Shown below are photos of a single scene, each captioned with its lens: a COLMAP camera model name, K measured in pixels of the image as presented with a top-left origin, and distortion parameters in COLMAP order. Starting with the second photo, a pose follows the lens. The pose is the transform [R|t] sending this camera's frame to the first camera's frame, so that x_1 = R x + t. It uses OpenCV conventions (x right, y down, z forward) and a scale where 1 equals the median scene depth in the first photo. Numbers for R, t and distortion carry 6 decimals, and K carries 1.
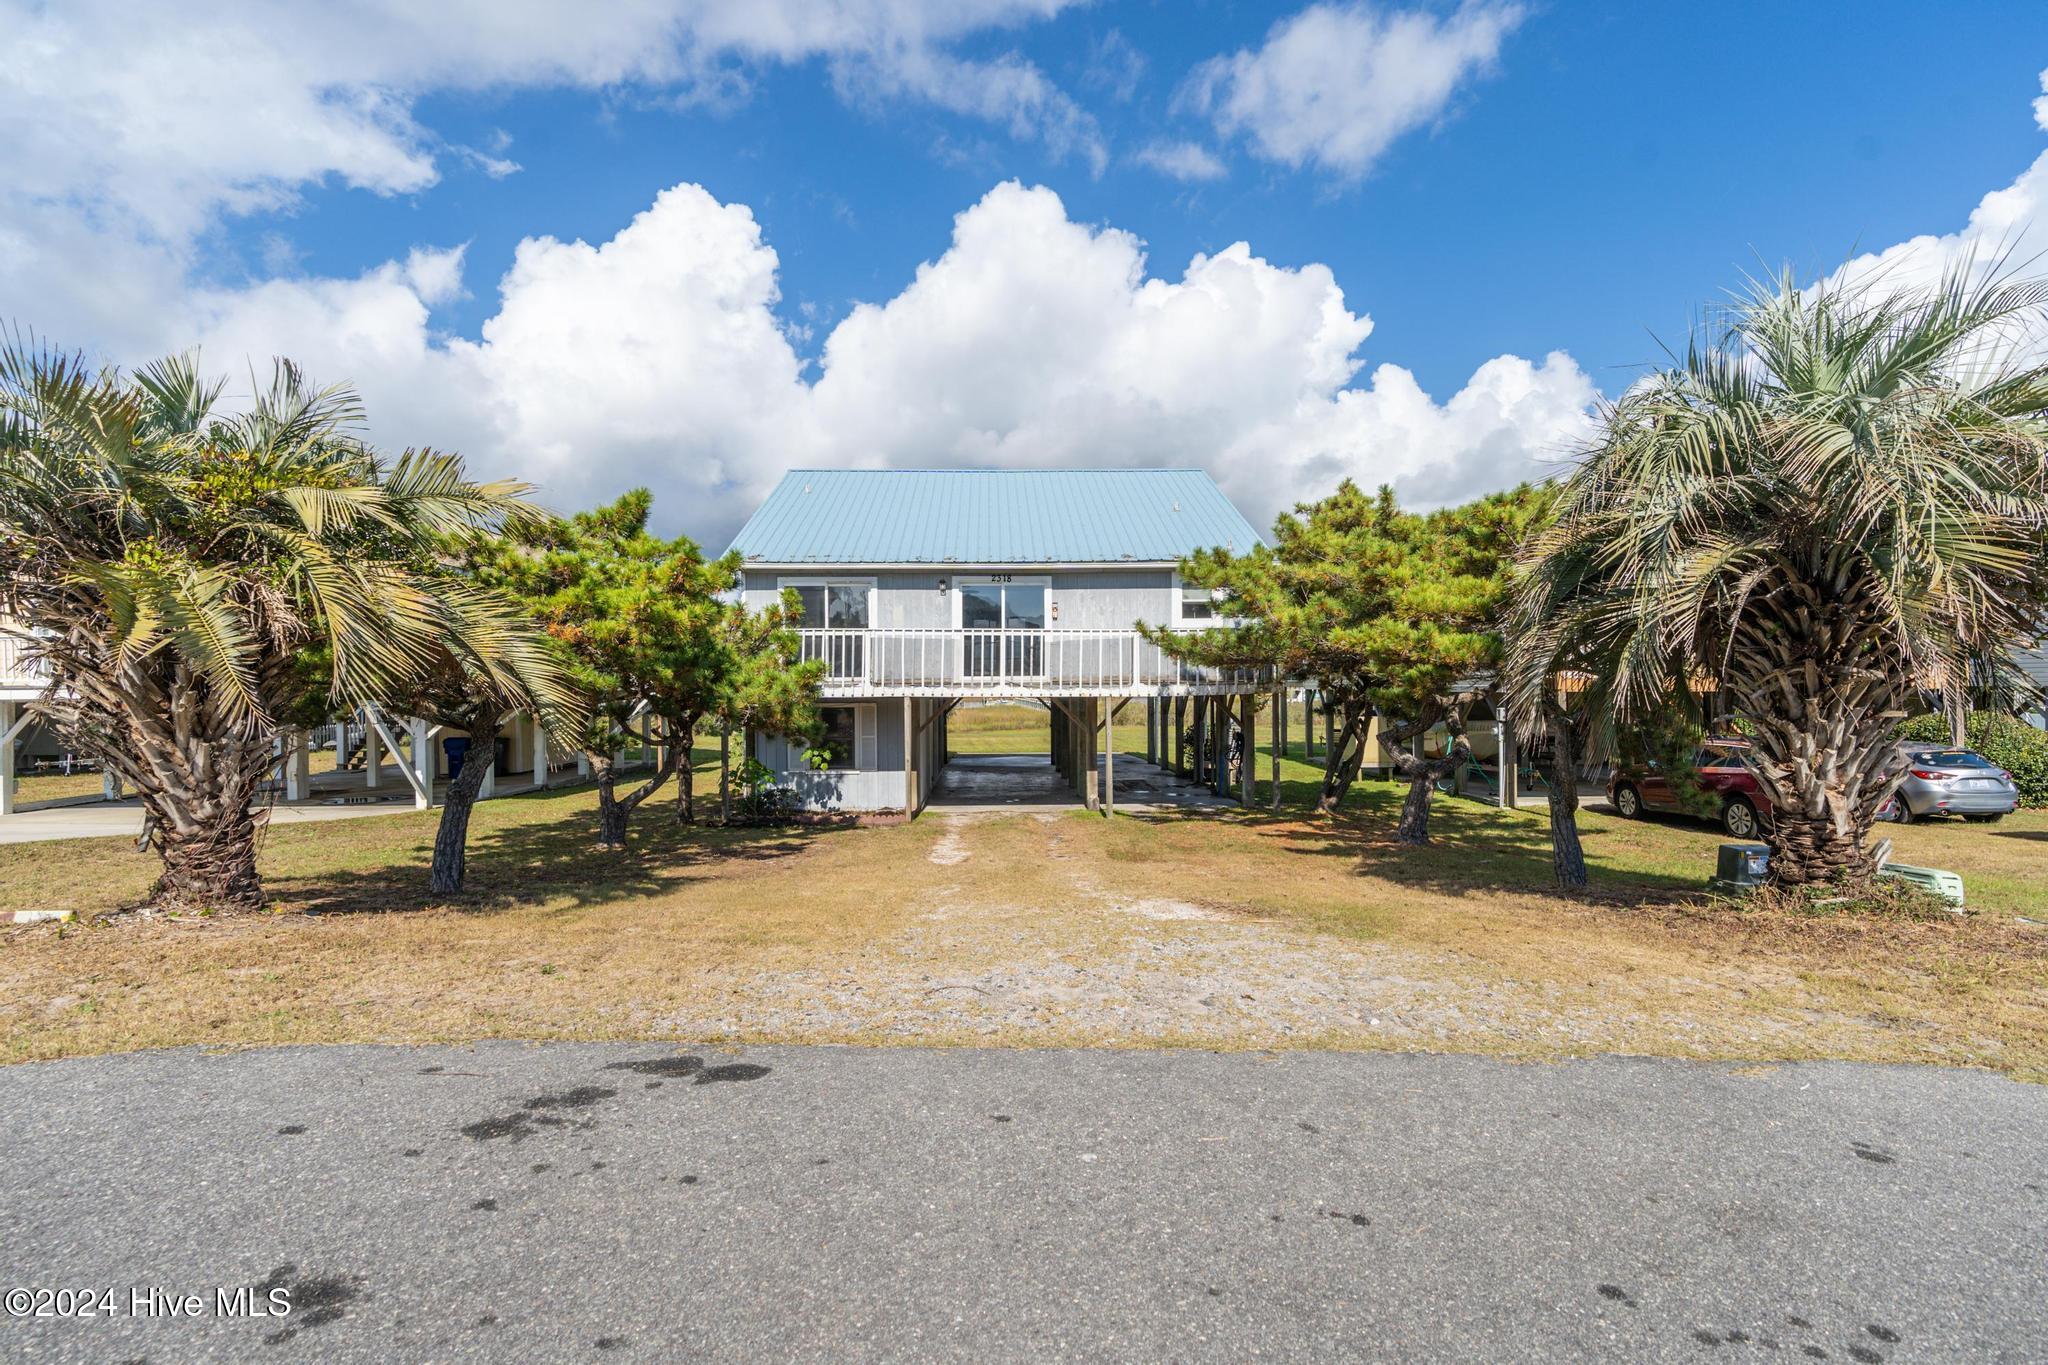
lens RADIAL K [[929.0, 0, 1024.0], [0, 929.0, 682.5], [0, 0, 1]] dist [-0.000397, -0.000077]
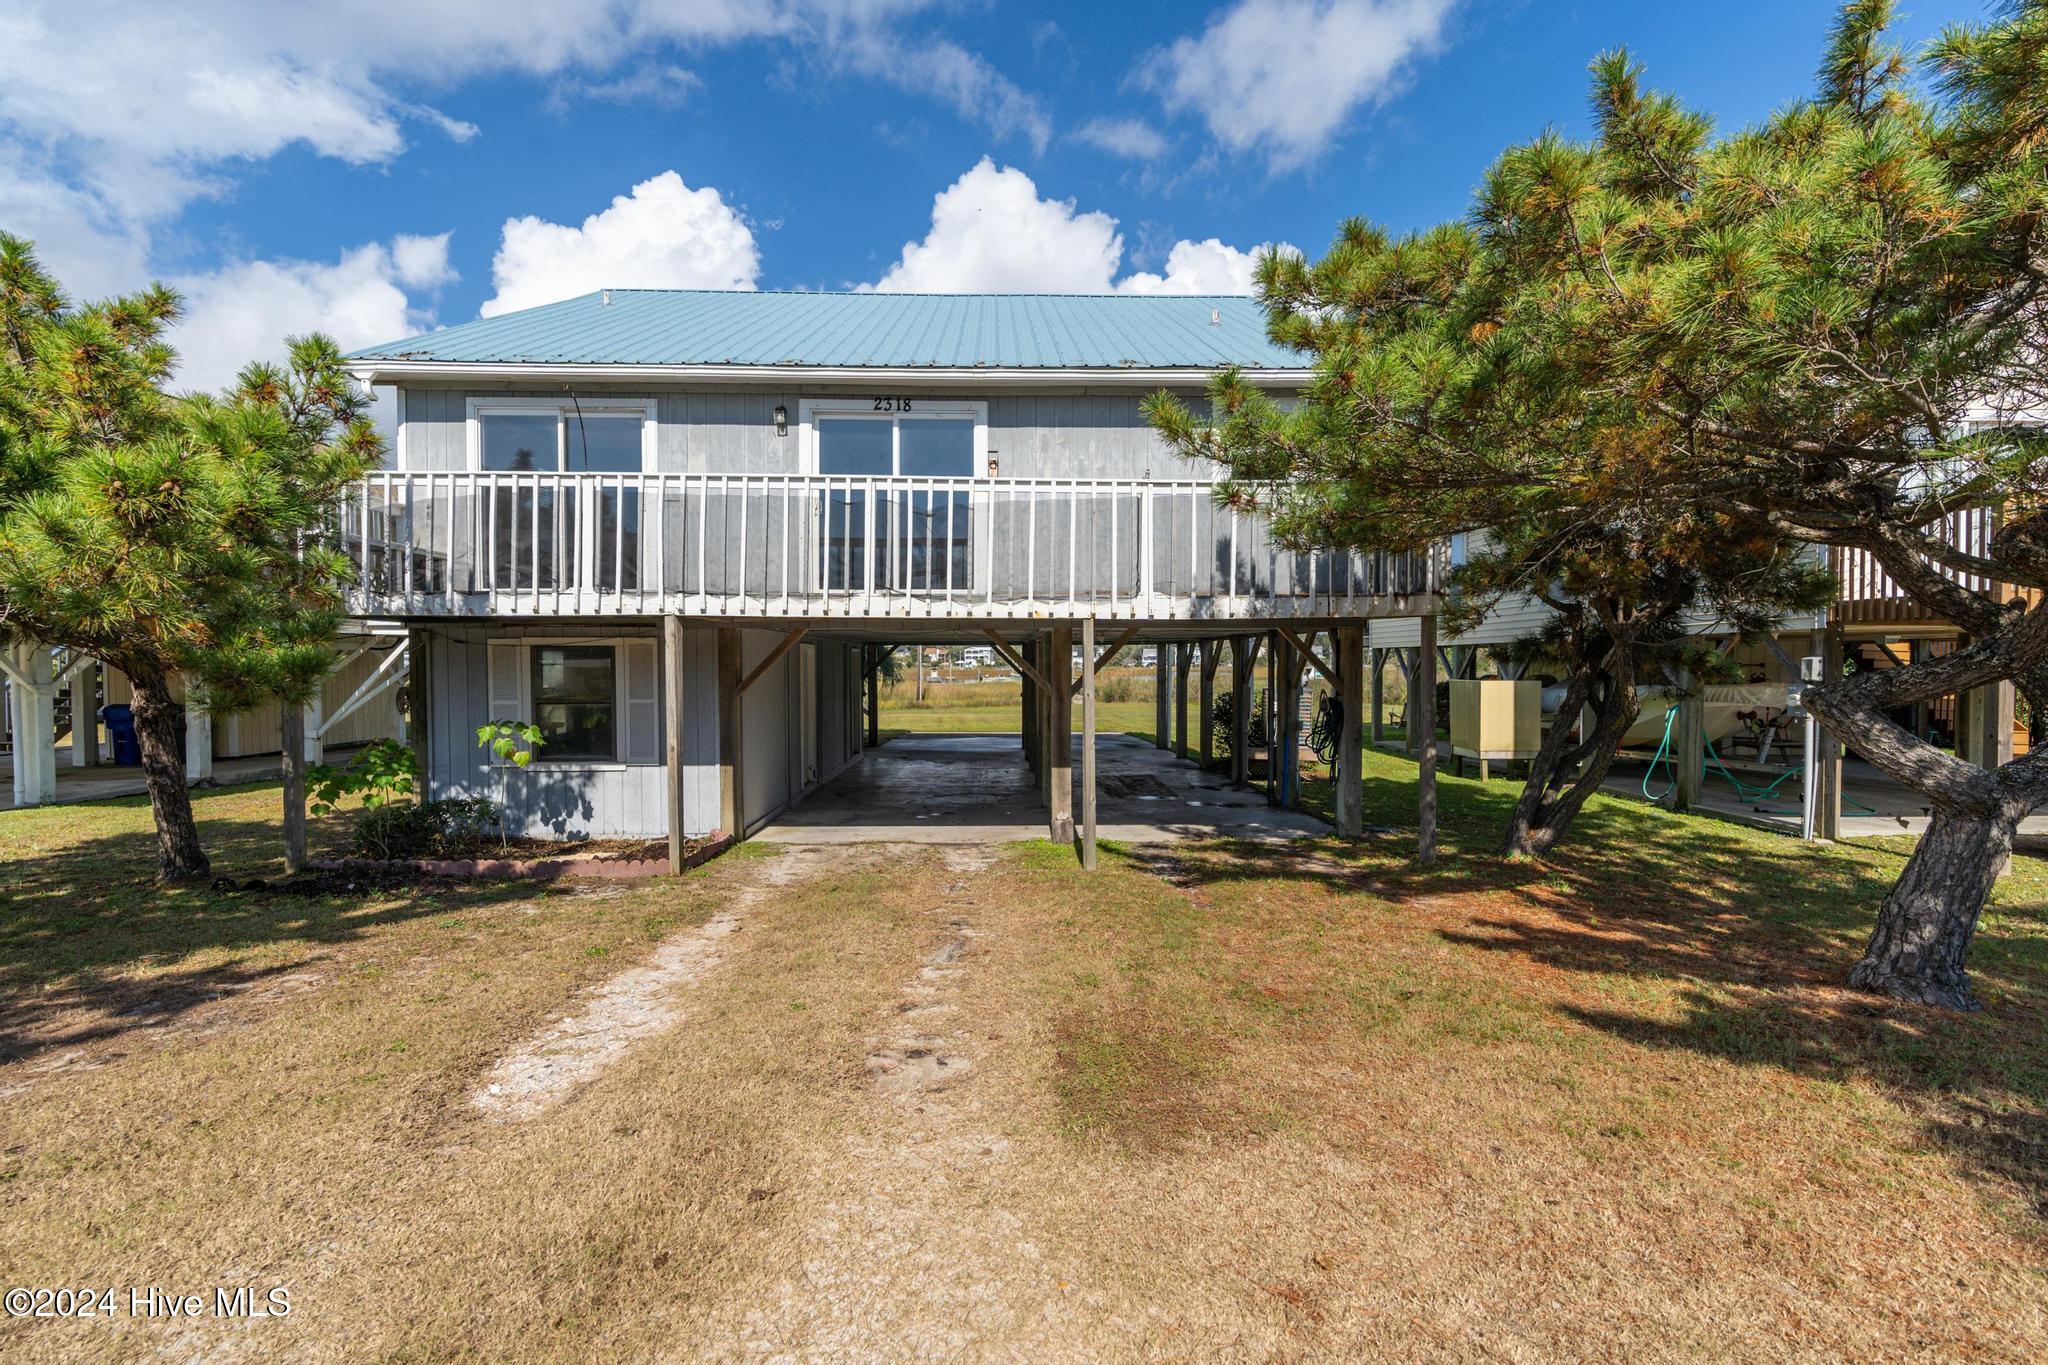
lens RADIAL K [[929.0, 0, 1024.0], [0, 929.0, 682.5], [0, 0, 1]] dist [-0.000397, -0.000077]
pose [[0.999522, 0.006958, 0.030108, 0.035649], [-0.007560, 0.999773, 0.019941, 0.035695], [-0.029962, -0.020159, 0.999348, 0.461076]]
